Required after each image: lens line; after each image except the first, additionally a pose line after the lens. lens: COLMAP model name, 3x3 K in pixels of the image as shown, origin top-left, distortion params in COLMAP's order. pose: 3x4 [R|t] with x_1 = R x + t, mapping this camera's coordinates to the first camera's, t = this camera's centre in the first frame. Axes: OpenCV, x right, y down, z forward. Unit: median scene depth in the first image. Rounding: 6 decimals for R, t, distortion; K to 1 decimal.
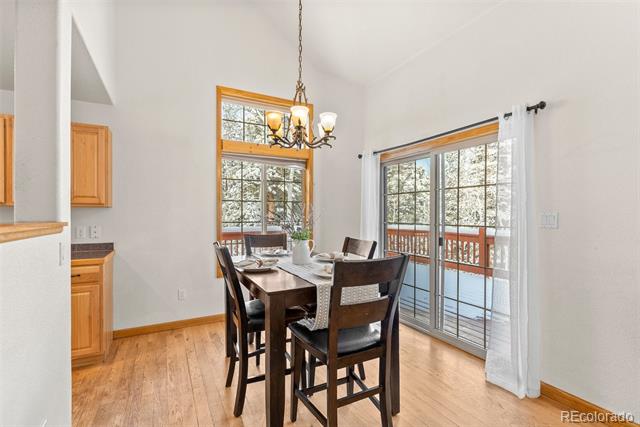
lens RADIAL K [[293.3, 0, 317.1], [0, 293.3, 212.7], [0, 0, 1]] dist [-0.001321, 0.000271]
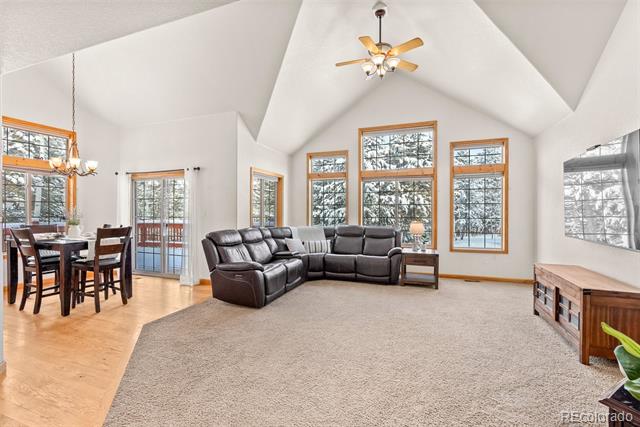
lens RADIAL K [[293.3, 0, 317.1], [0, 293.3, 212.7], [0, 0, 1]] dist [-0.001321, 0.000271]
pose [[0.758004, -0.004973, 0.652231, -0.106065], [-0.001796, 0.999951, 0.009712, -0.008571], [-0.652247, -0.008533, 0.757958, -1.517043]]
